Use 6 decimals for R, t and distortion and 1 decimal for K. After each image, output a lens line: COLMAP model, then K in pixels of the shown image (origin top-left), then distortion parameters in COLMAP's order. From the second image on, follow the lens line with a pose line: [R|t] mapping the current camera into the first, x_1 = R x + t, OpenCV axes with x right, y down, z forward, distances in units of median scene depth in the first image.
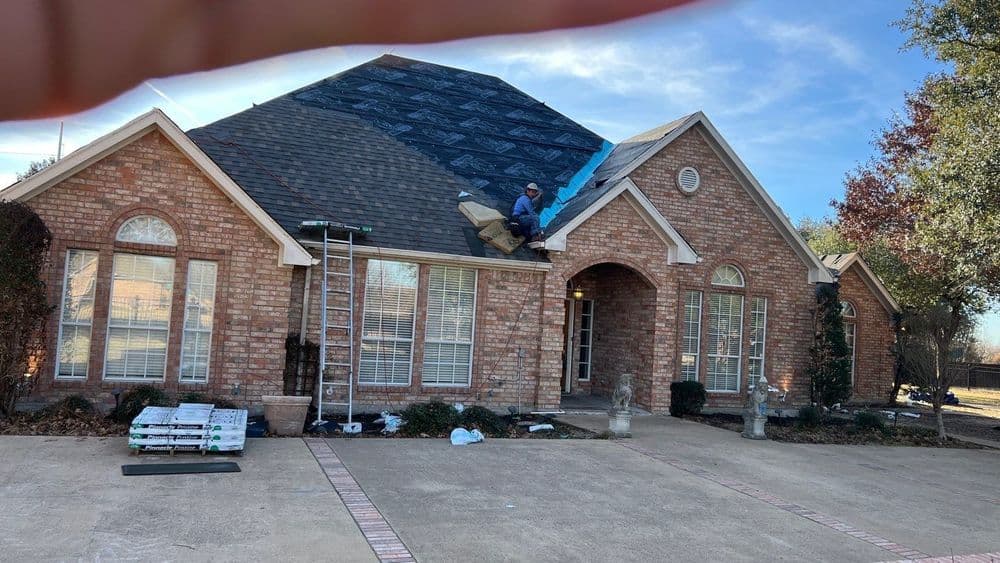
lens RADIAL K [[735.2, 0, 498.7], [0, 735.2, 279.0], [0, 0, 1]] dist [0.061786, -0.000559]
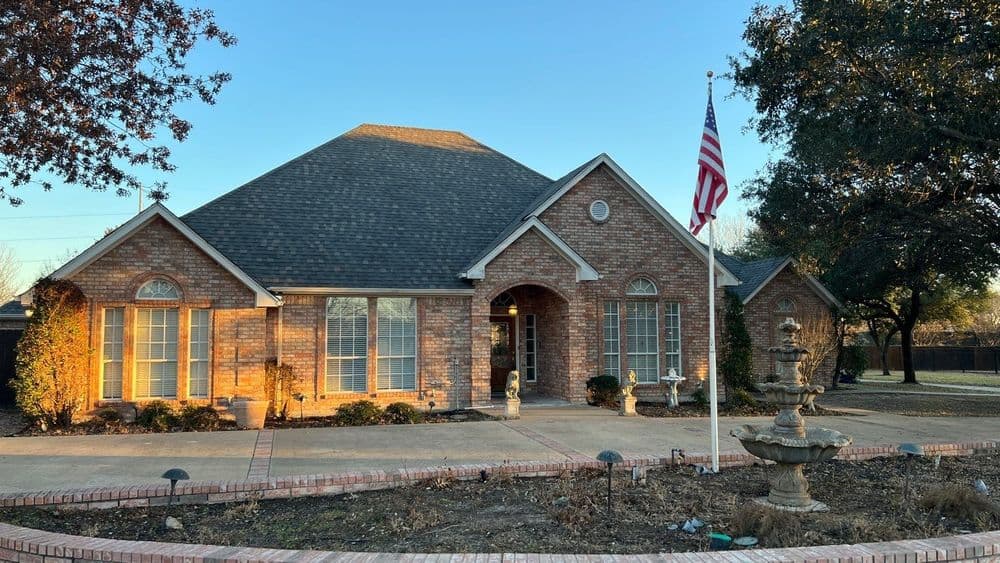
lens RADIAL K [[735.2, 0, 500.7], [0, 735.2, 283.7], [0, 0, 1]] dist [0.061786, -0.000559]
pose [[0.992735, -0.075835, -0.093415, 0.230500], [0.074118, 0.997013, -0.021720, 0.000114], [0.094783, 0.014639, 0.995390, -0.250535]]
